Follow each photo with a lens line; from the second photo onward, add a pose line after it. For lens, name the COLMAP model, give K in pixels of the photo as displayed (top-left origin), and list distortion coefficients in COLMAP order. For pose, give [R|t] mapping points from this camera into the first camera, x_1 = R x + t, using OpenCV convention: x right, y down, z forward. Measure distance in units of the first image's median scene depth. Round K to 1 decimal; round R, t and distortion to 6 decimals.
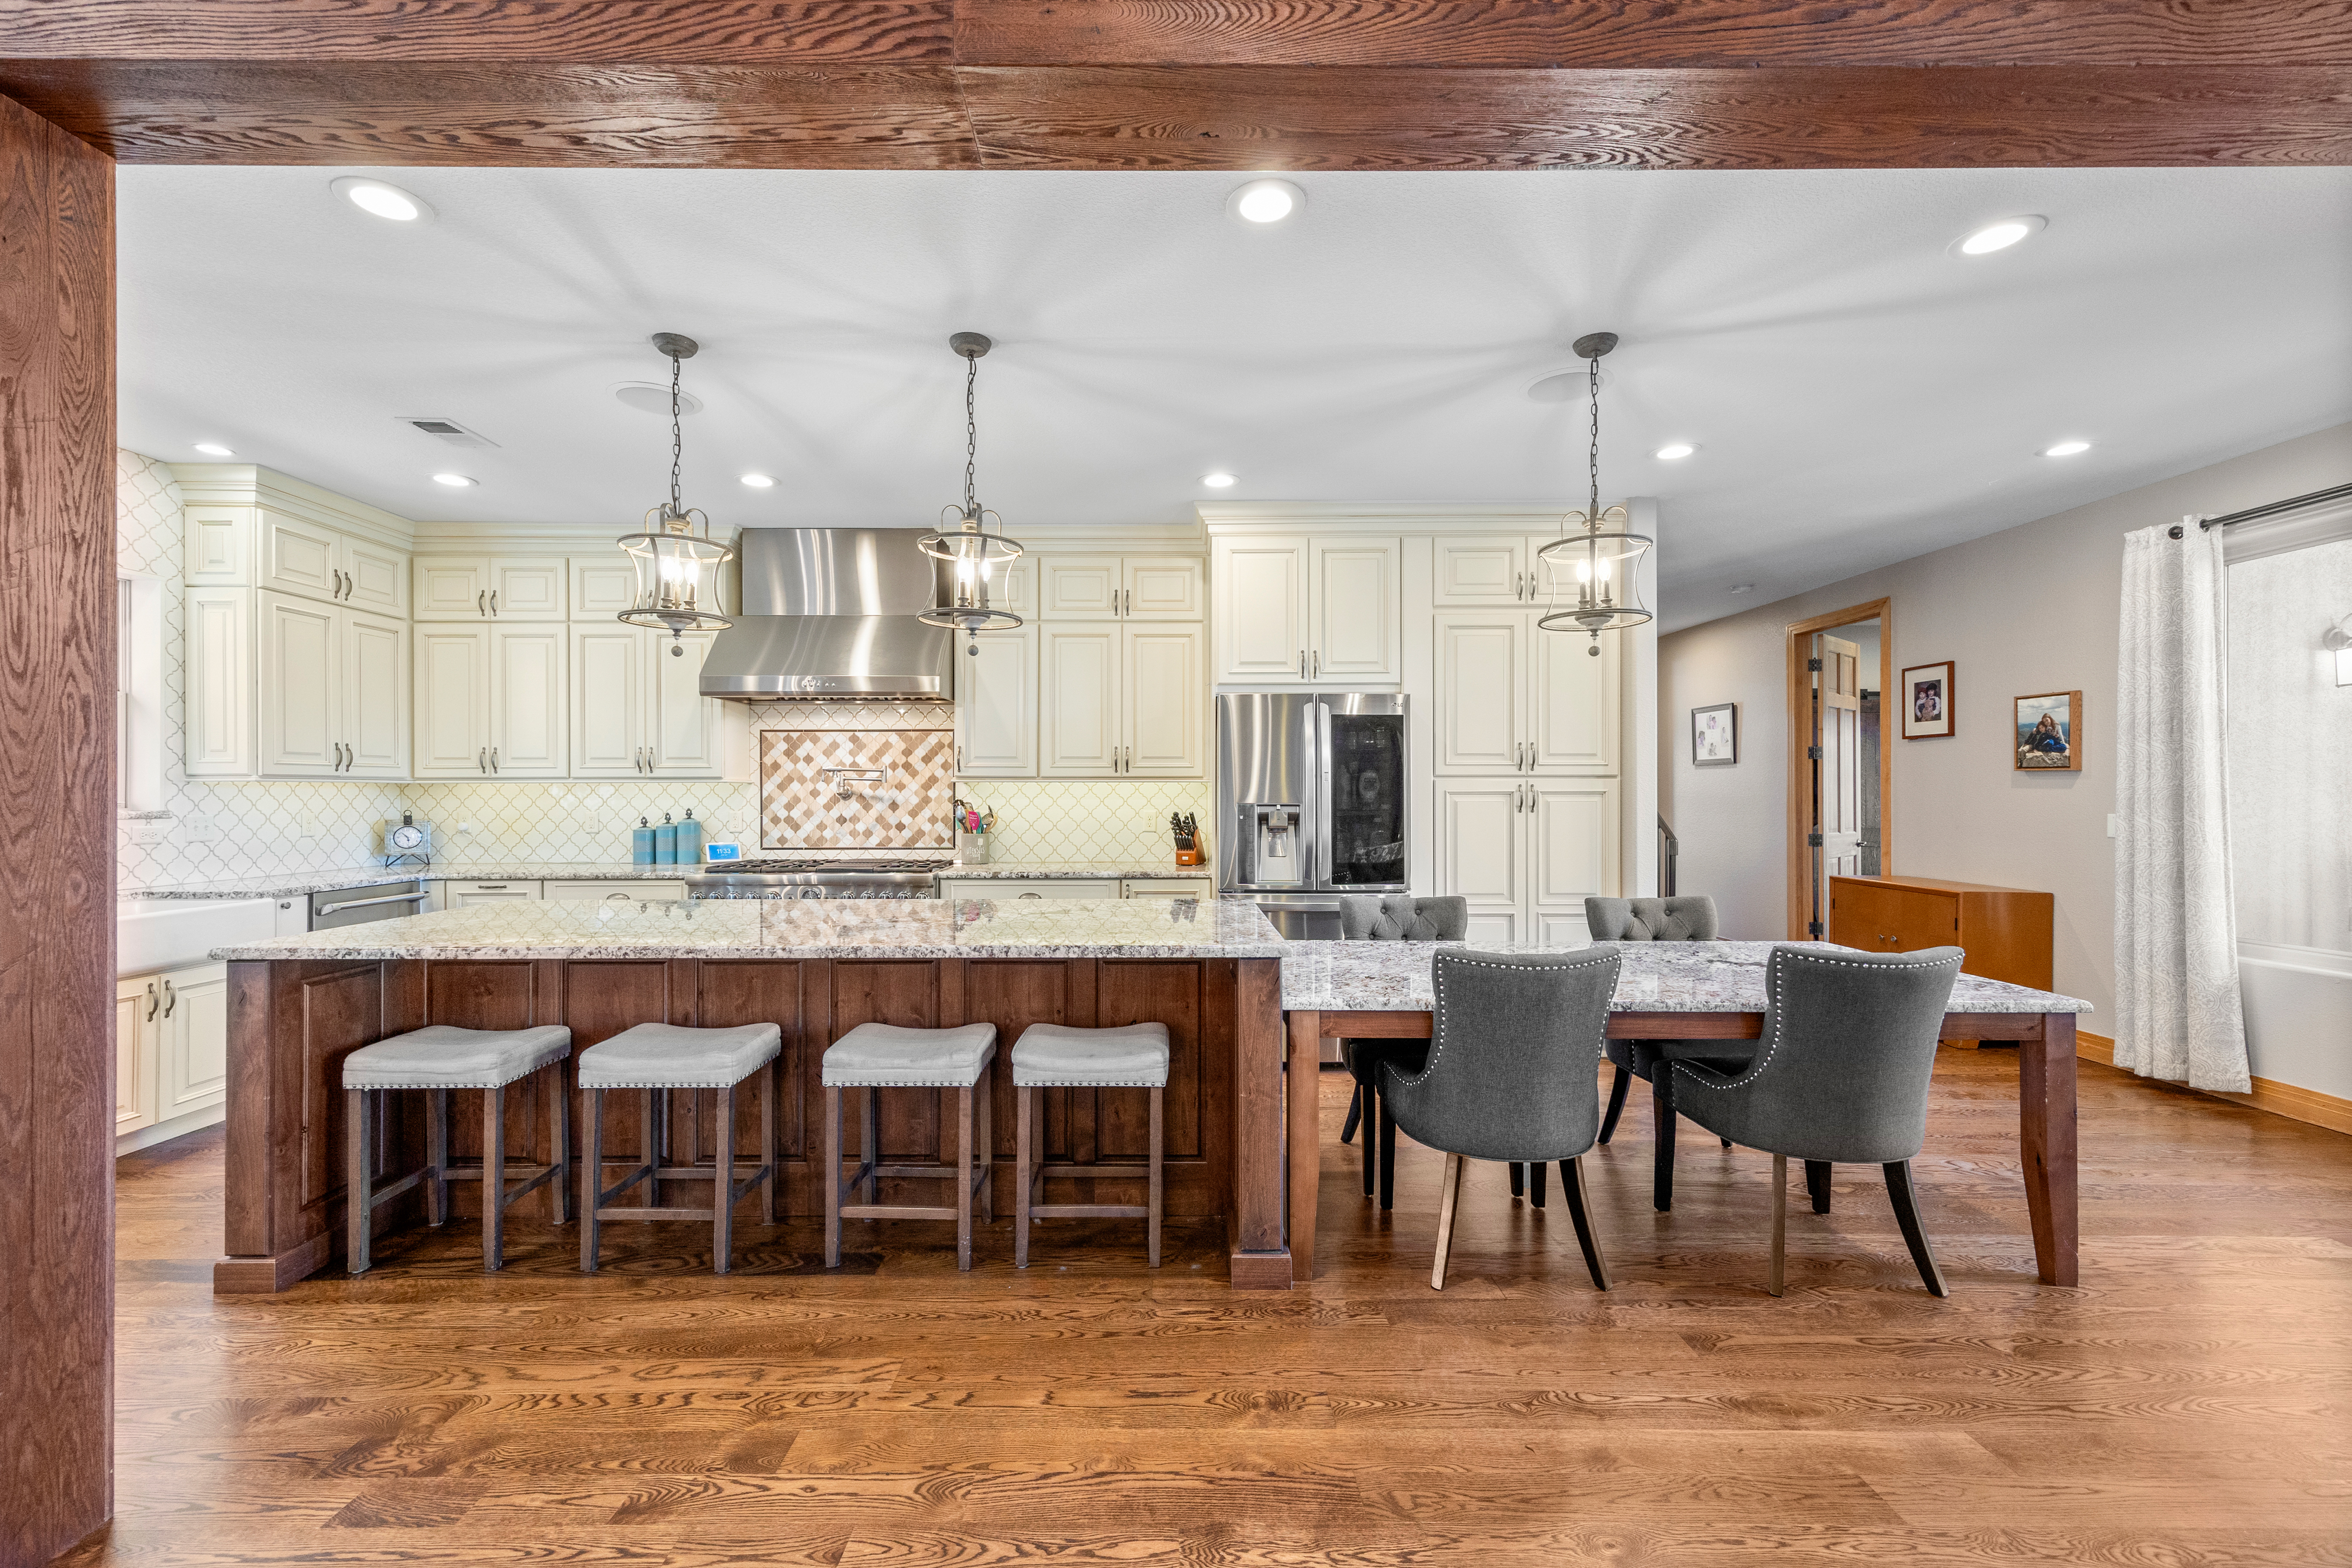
lens RADIAL K [[960.4, 0, 1164.4], [0, 960.4, 791.5], [0, 0, 1]] dist [0.010982, -0.000079]
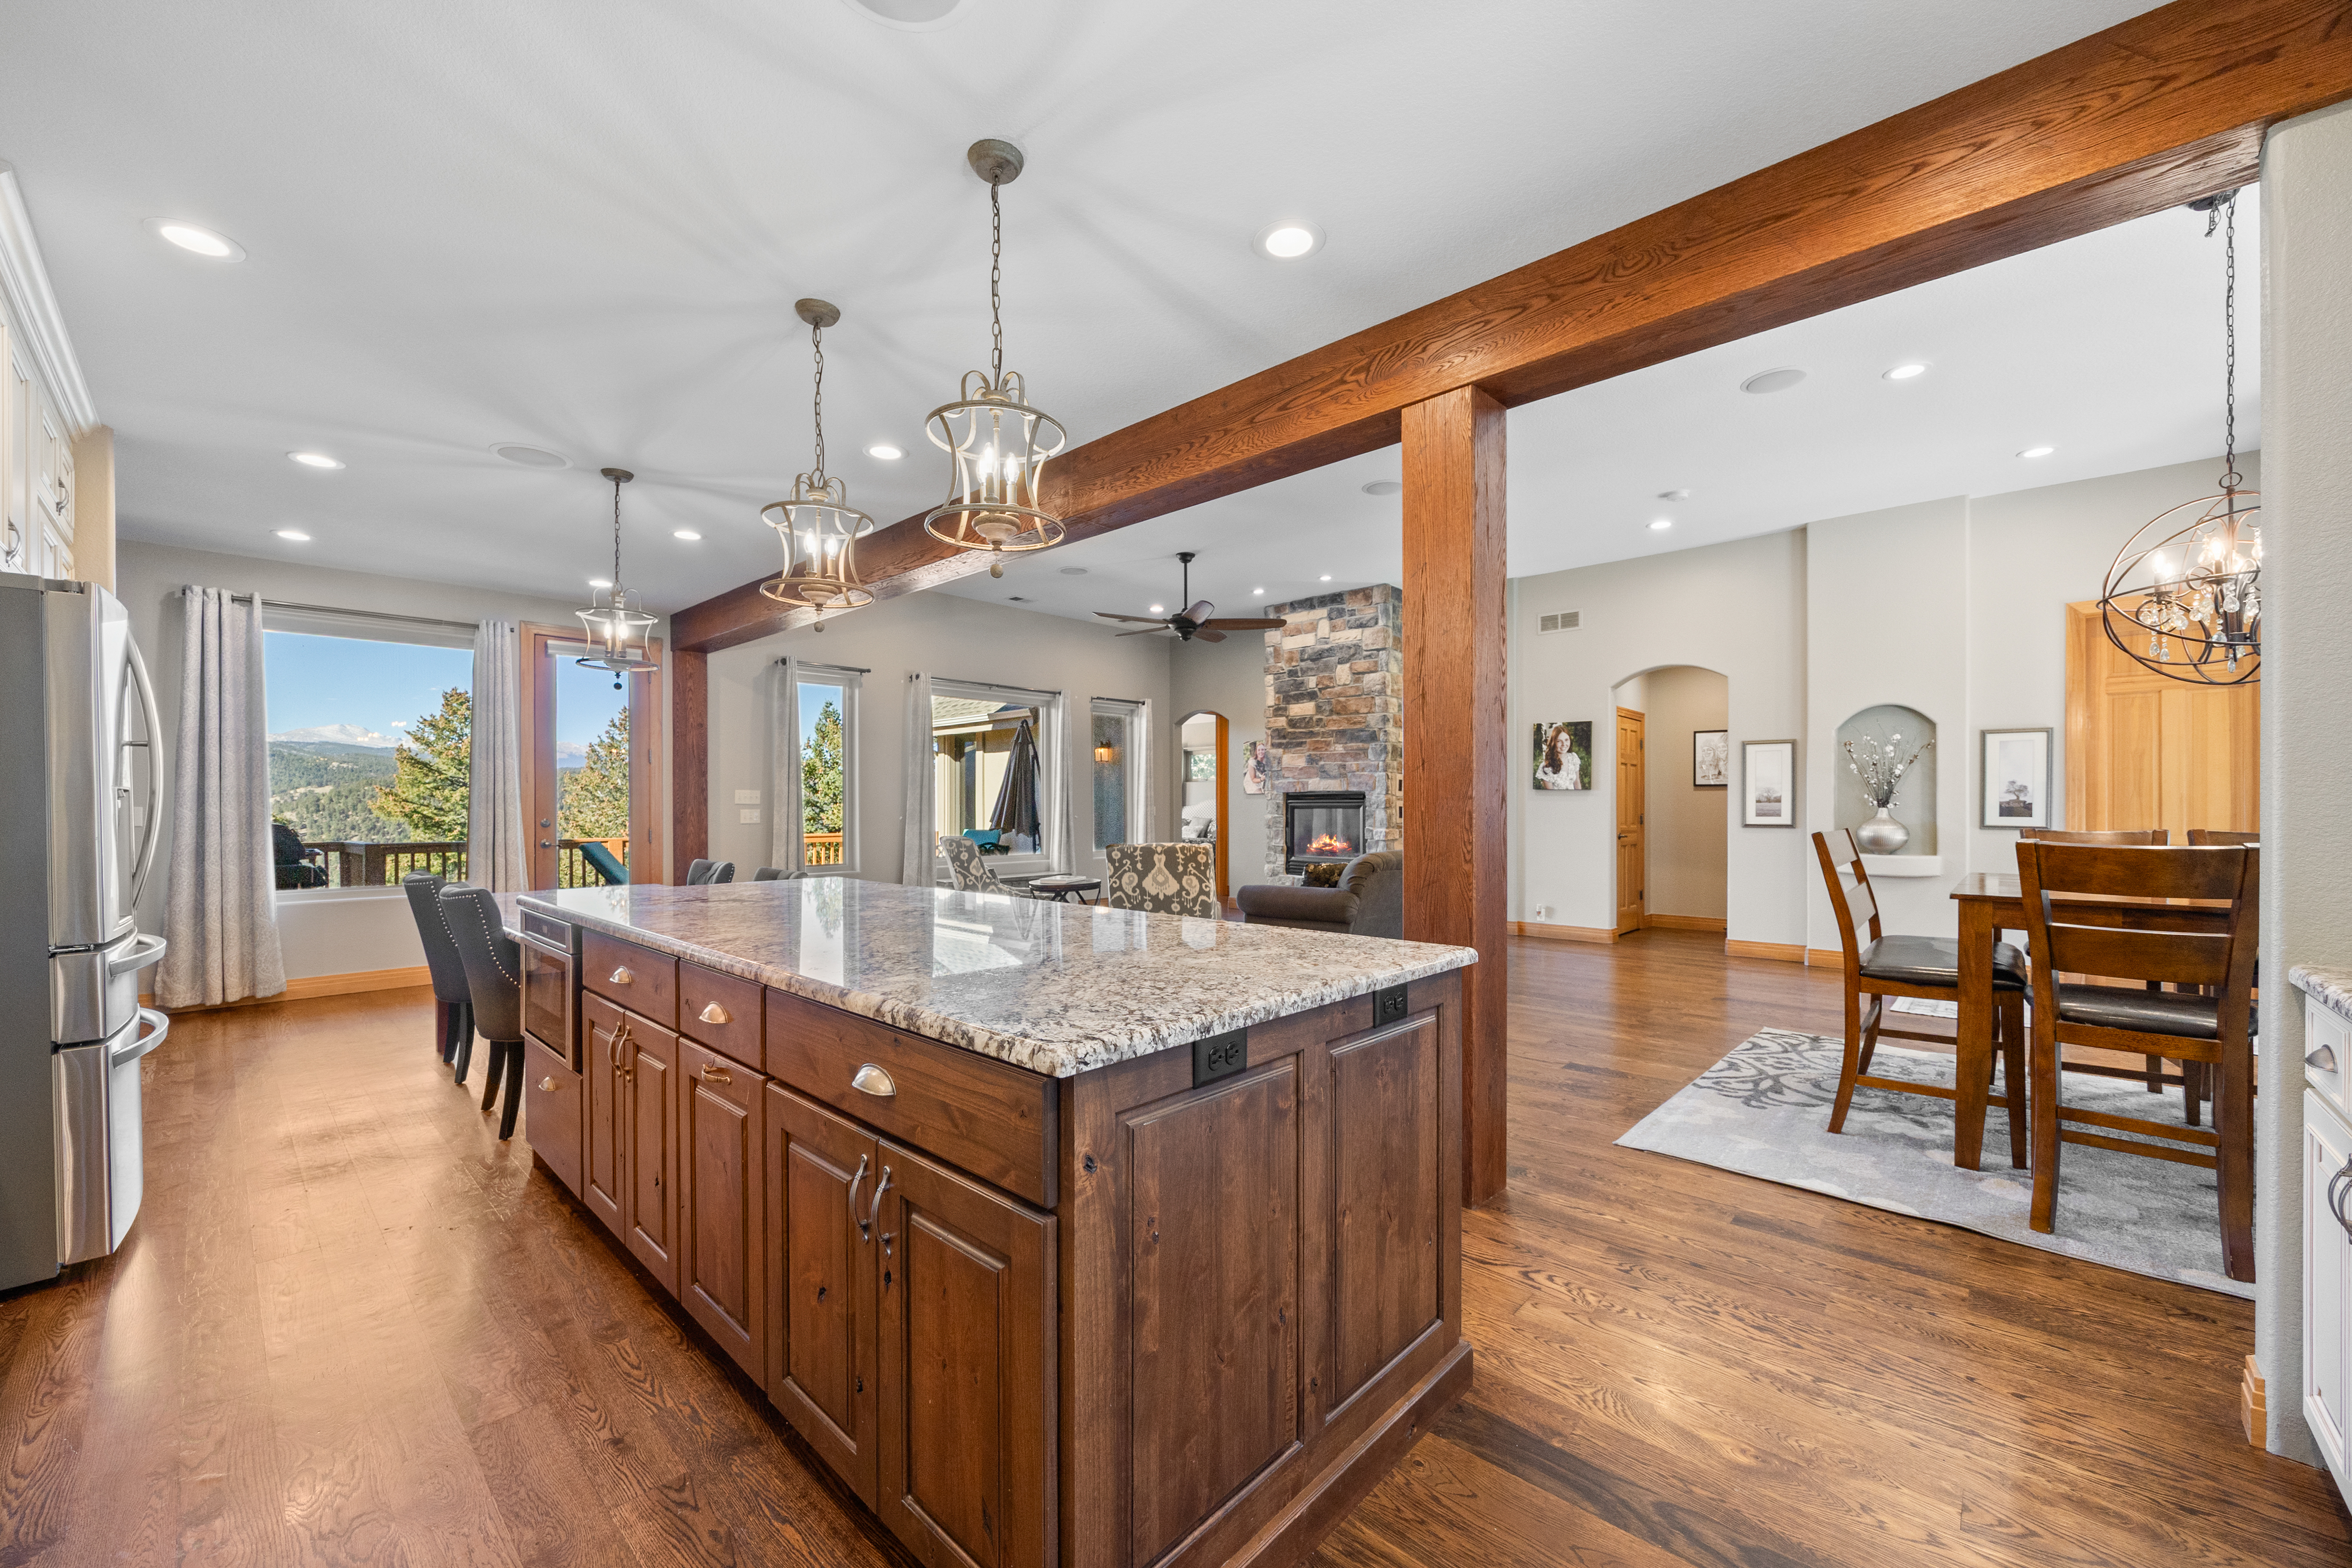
lens RADIAL K [[905.5, 0, 1169.4], [0, 905.5, 808.7], [0, 0, 1]] dist [-0.001199, -0.000280]
pose [[-0.726926, -0.000519, 0.686715, -0.698496], [-0.001514, 0.999998, -0.000846, 0.023772], [-0.686714, -0.001654, -0.726926, 0.912387]]
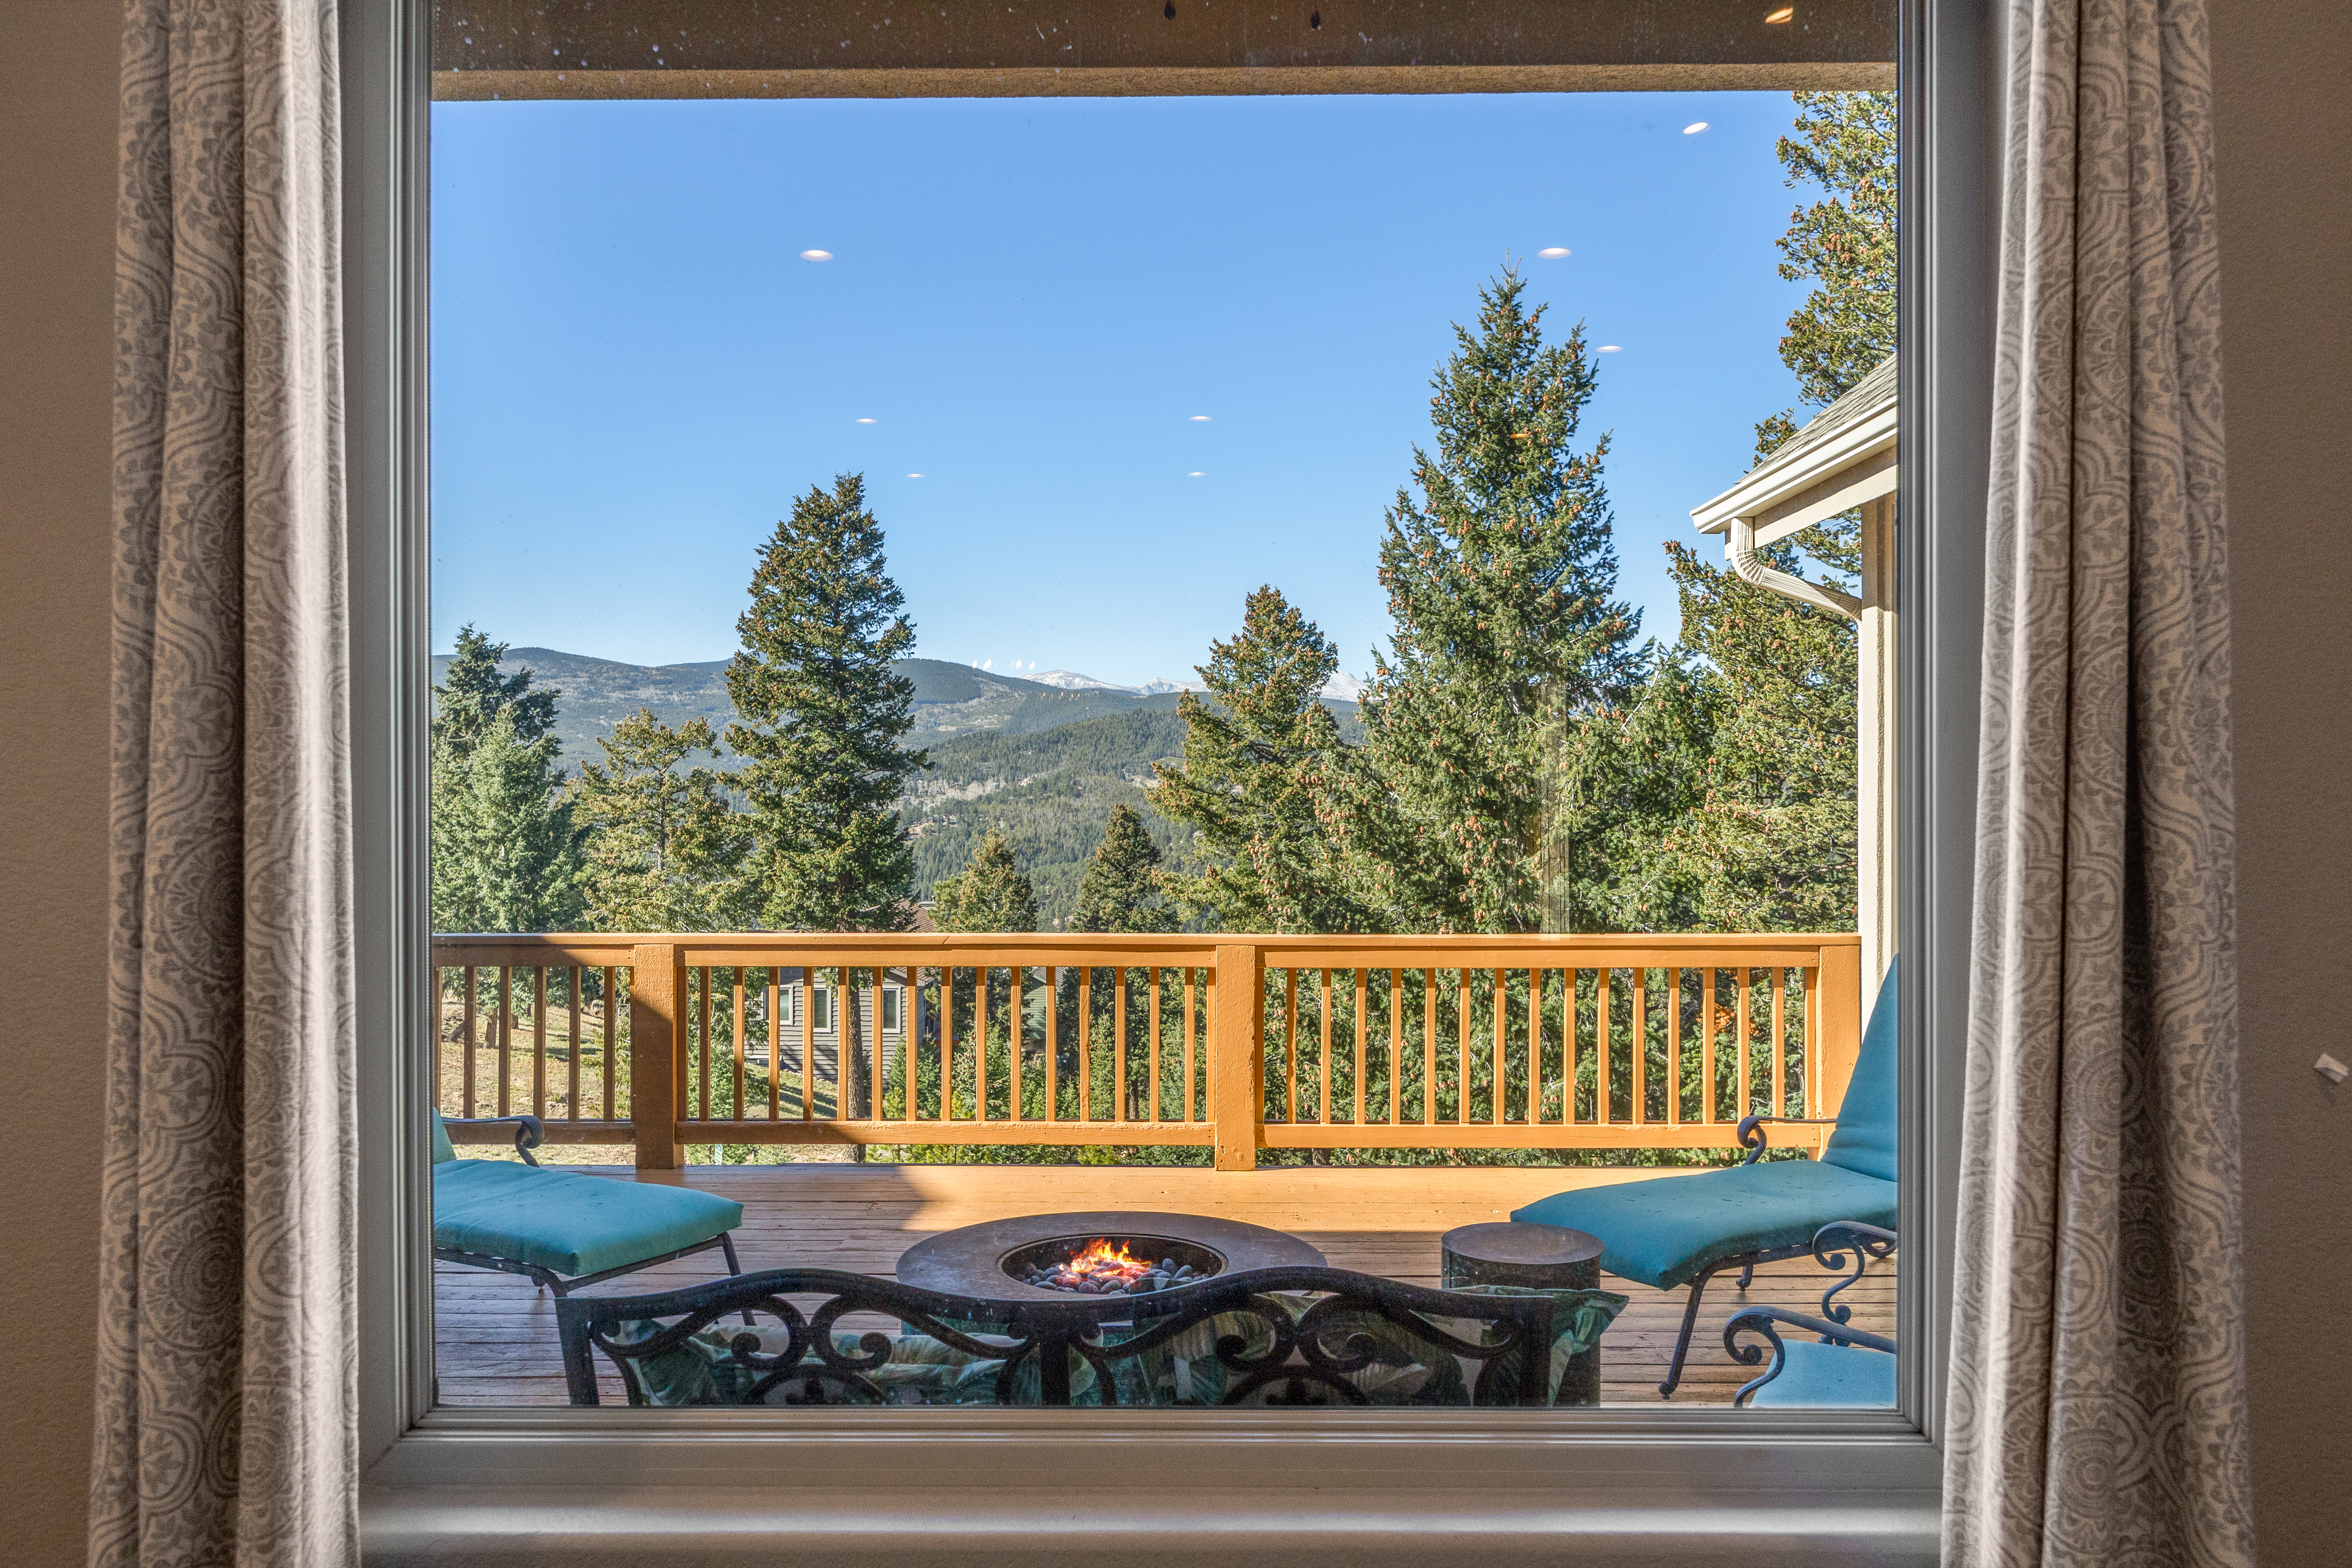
lens RADIAL K [[1771.1, 0, 1175.4], [0, 1771.1, 811.0], [0, 0, 1]] dist [0.003062, 0.000107]
pose [[0.011028, -0.010870, 0.999880, 0.572947], [-0.001254, 0.999940, 0.010884, -0.015849], [-0.999938, -0.001374, 0.011014, -0.278491]]
